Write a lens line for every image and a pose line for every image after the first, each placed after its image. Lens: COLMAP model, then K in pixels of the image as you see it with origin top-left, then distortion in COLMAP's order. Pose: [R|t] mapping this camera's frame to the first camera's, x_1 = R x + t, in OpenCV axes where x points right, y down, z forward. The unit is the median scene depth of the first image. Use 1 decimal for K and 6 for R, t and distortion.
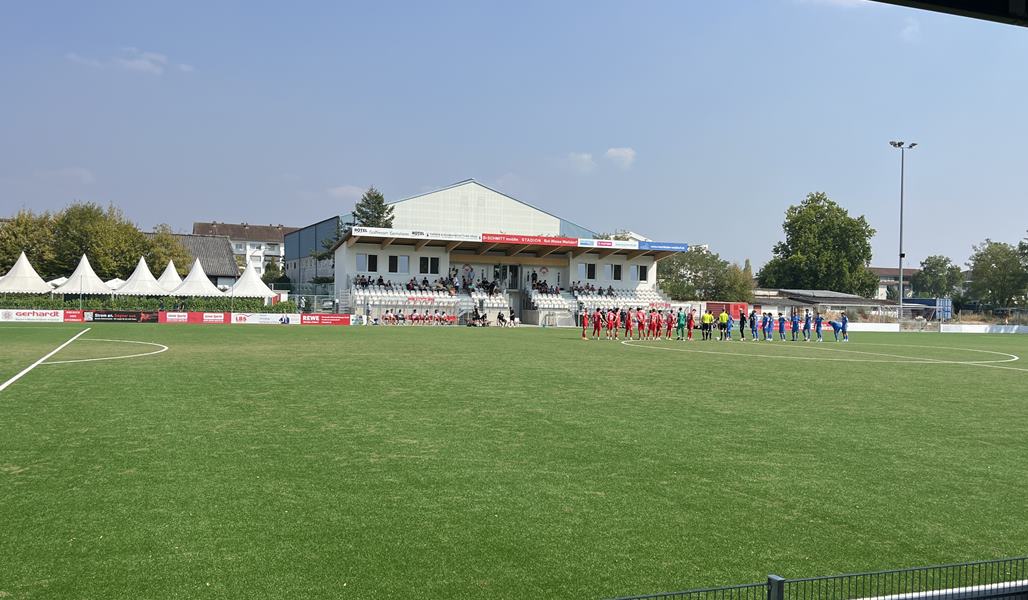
lens RADIAL K [[973.8, 0, 522.8], [0, 973.8, 295.0], [0, 0, 1]] dist [0.065248, 0.000000]
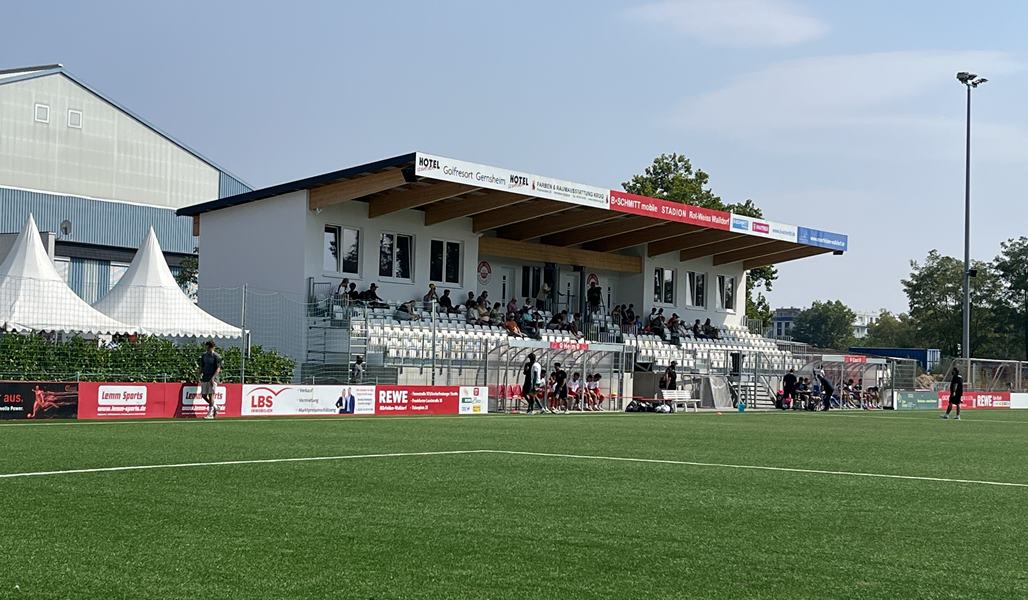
lens RADIAL K [[1647.6, 0, 510.6], [0, 1647.6, 299.7], [0, 0, 1]] dist [0.156989, 0.000000]
pose [[0.845151, 0.023351, 0.534017, -0.450713], [-0.013412, 0.999657, -0.022486, 0.000854], [-0.534359, 0.011842, 0.845175, 0.412456]]
